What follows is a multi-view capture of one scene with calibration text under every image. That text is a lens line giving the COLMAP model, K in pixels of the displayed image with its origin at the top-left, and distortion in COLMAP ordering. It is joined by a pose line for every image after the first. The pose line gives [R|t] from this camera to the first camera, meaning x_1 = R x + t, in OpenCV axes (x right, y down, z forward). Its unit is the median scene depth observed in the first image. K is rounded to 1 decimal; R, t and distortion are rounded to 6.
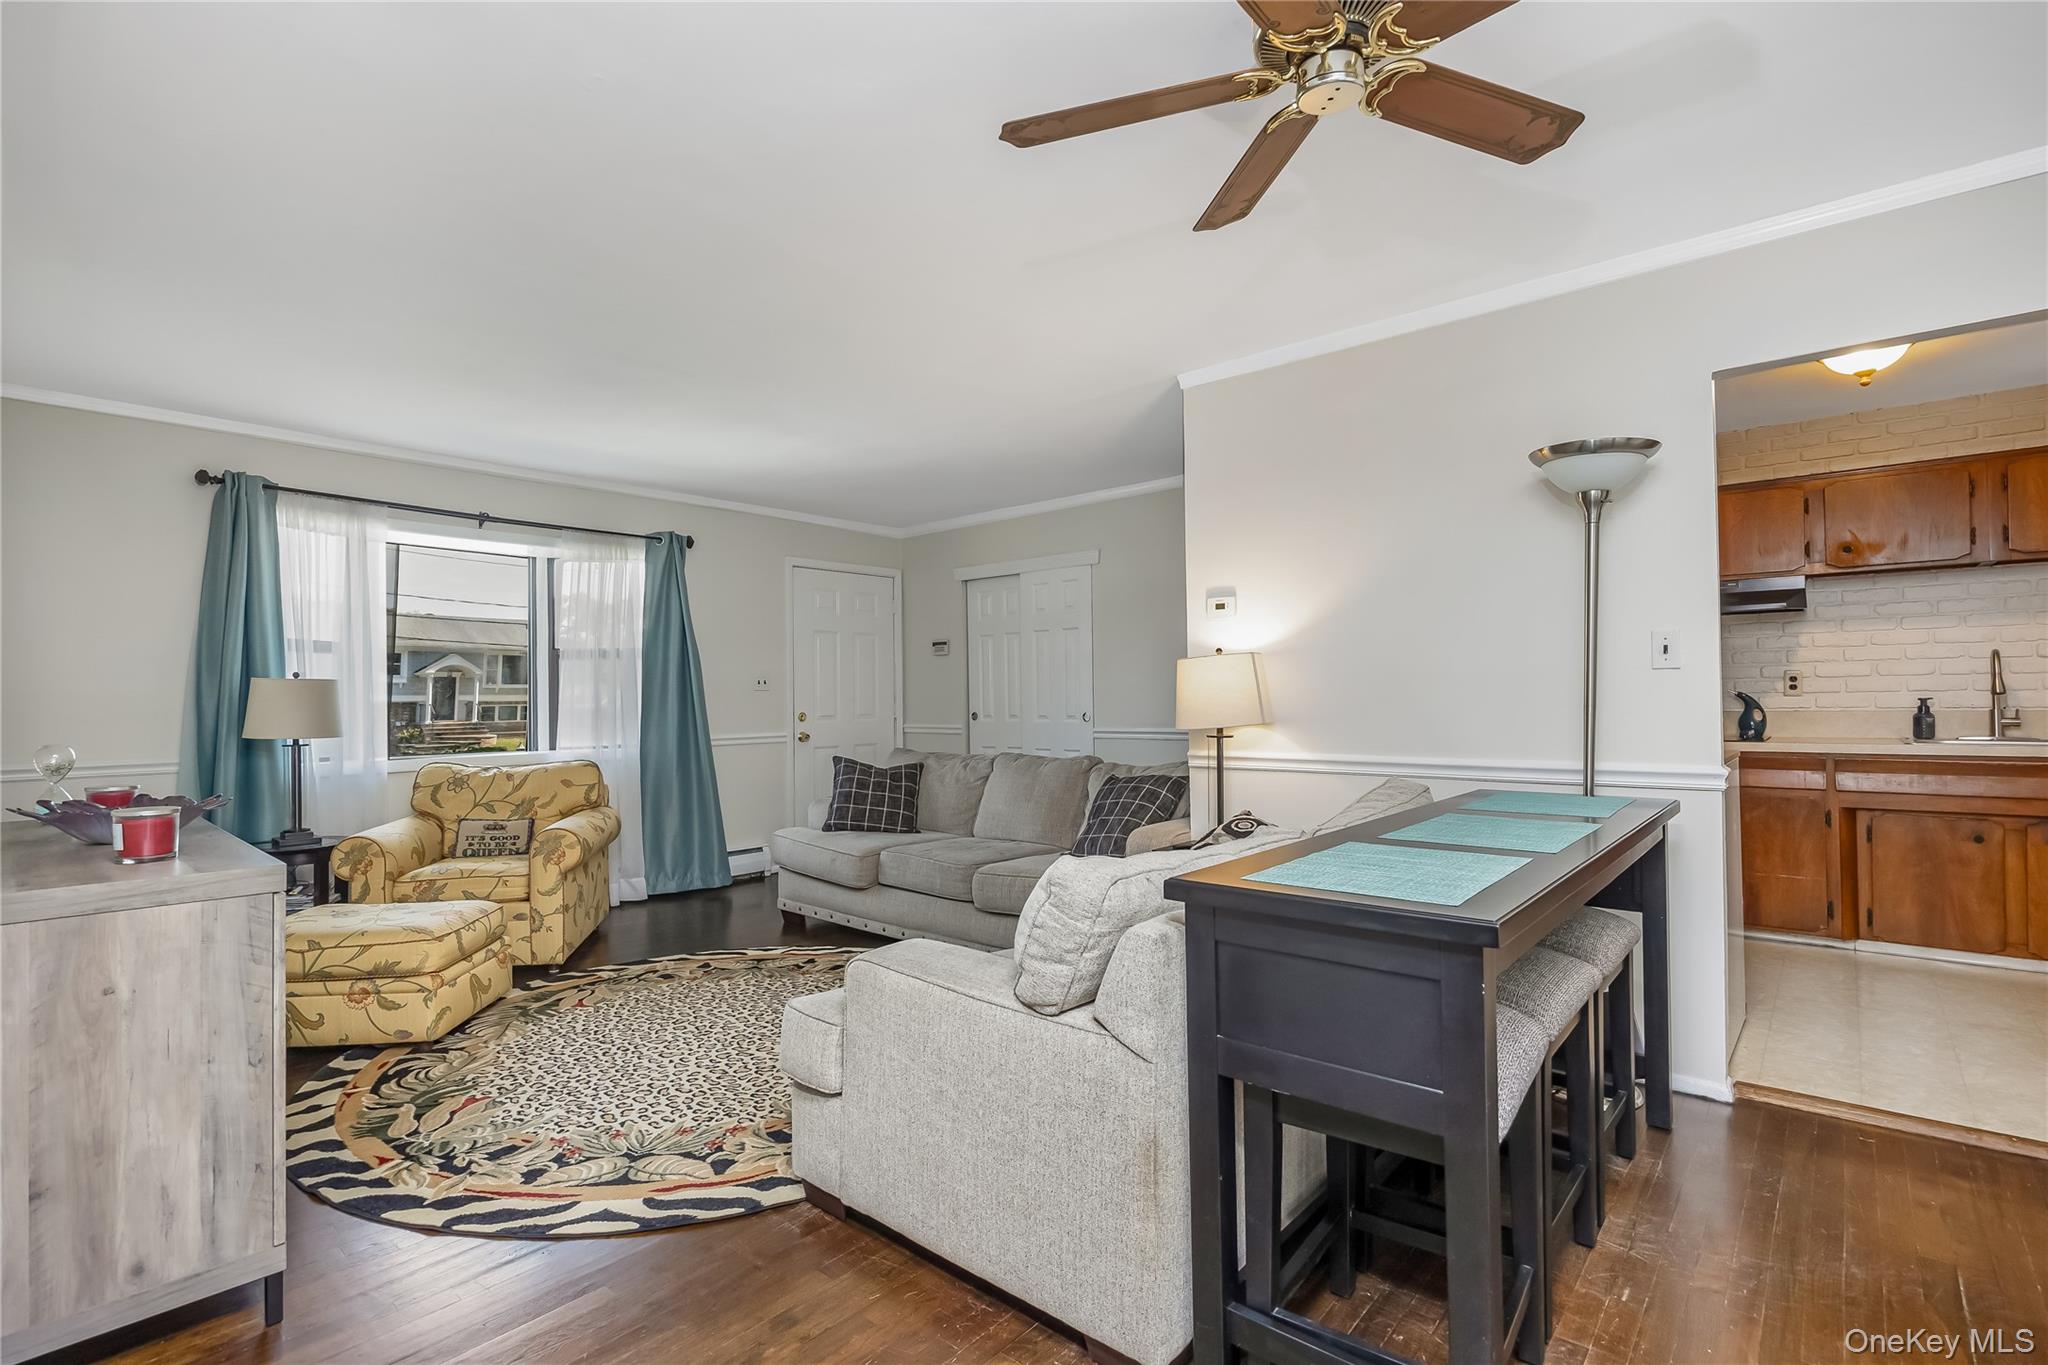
lens RADIAL K [[950.0, 0, 1024.0], [0, 950.0, 682.5], [0, 0, 1]] dist [-0.000278, 0.000008]
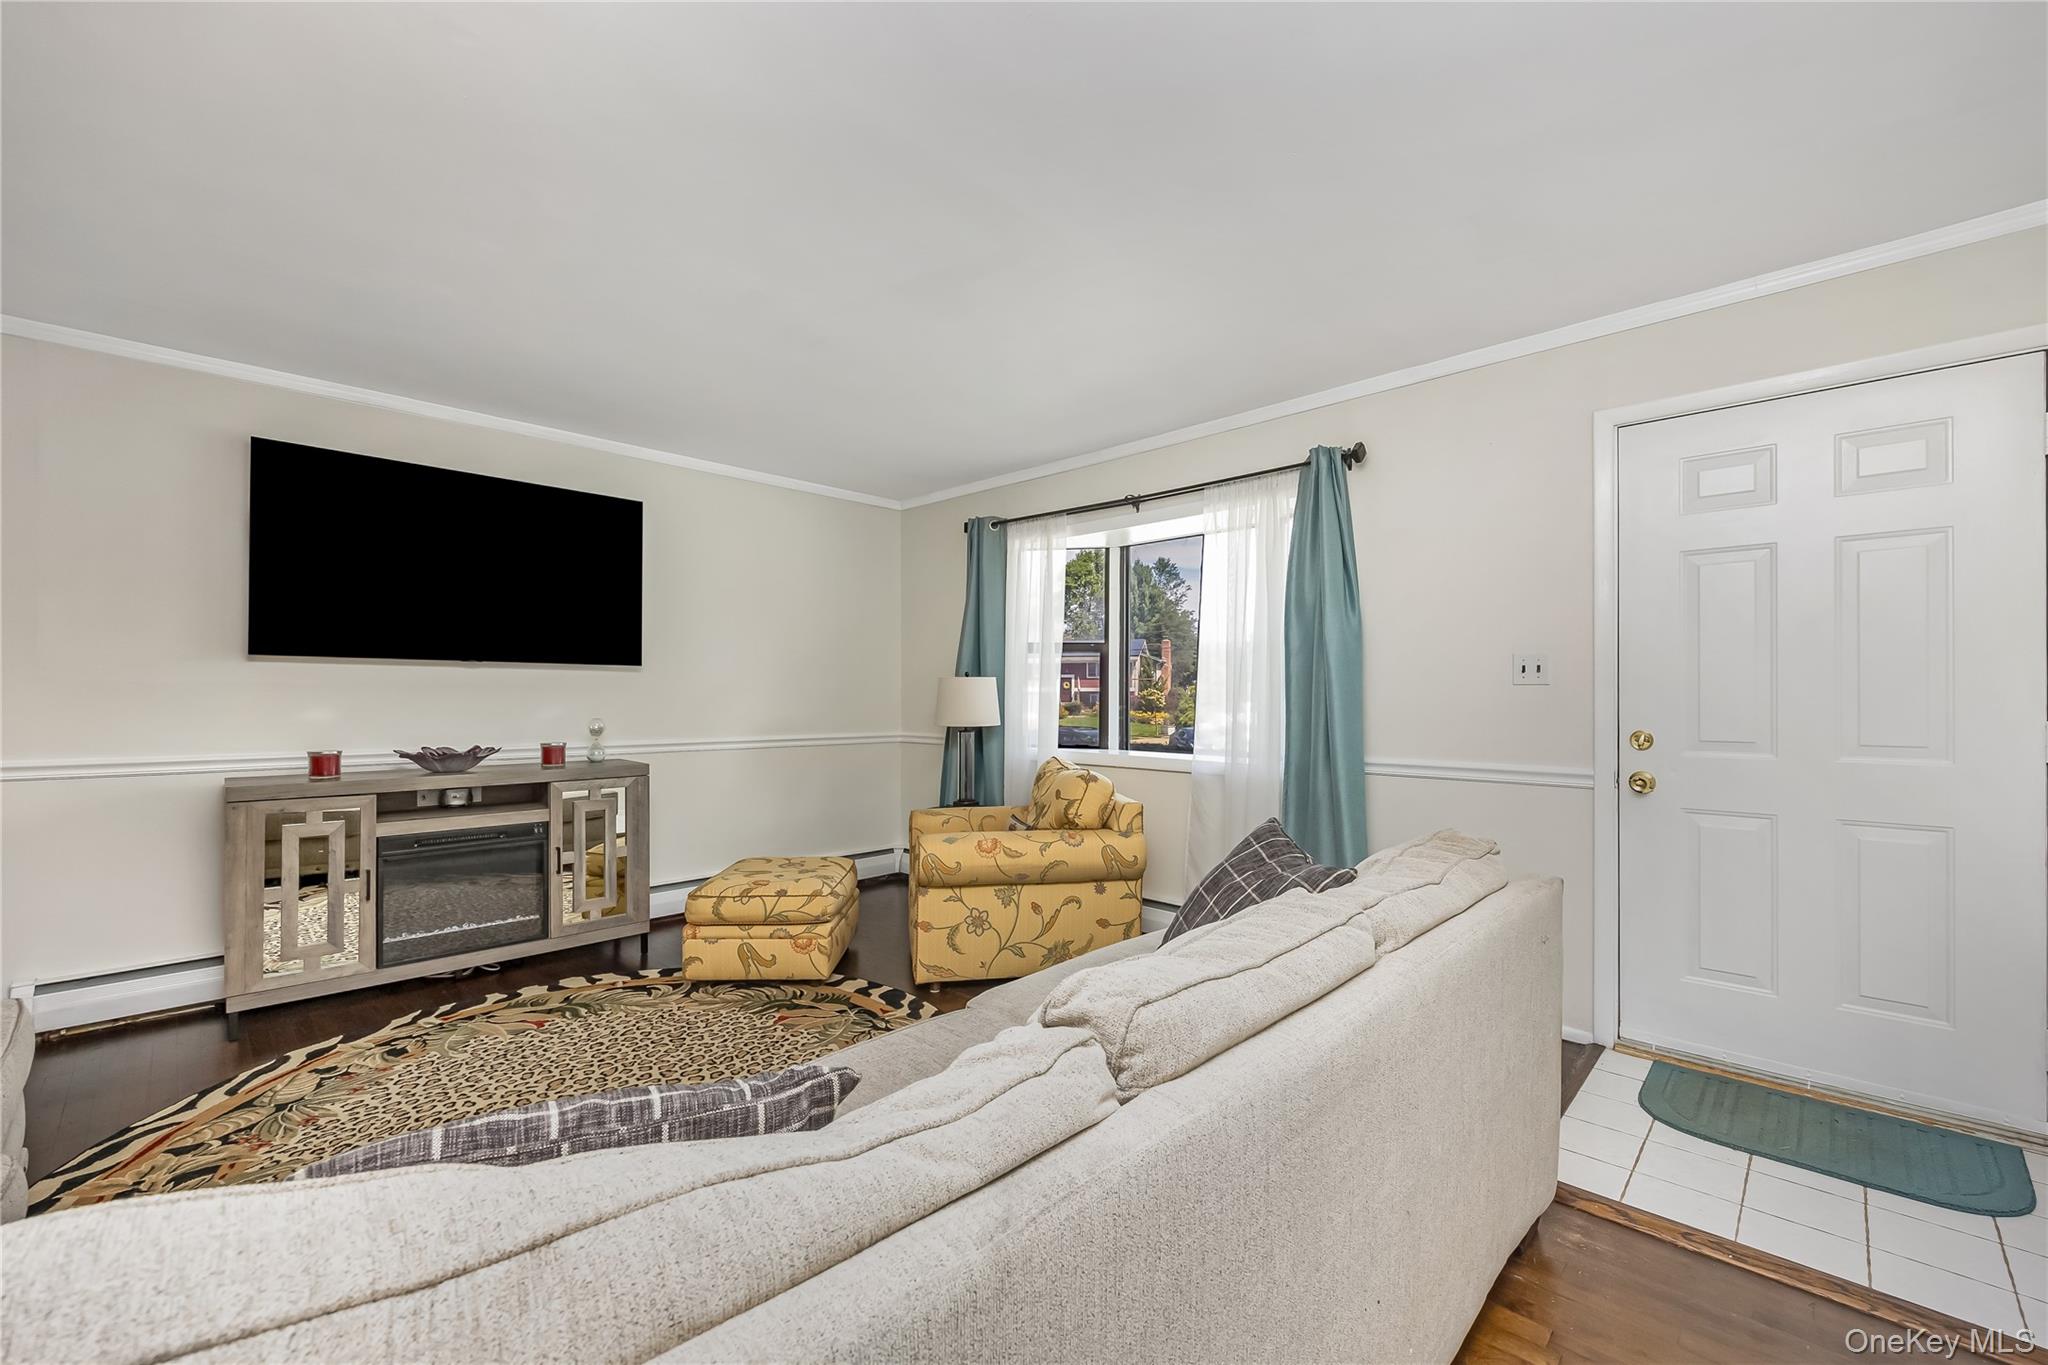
lens RADIAL K [[830.2, 0, 1024.0], [0, 830.2, 682.5], [0, 0, 1]] dist [-0.009207, -0.000029]
pose [[-0.041888, -0.007908, -0.999091, 0.431181], [0.008152, 0.999933, -0.008257, 0.019768], [0.999089, -0.008490, -0.041821, 1.596827]]
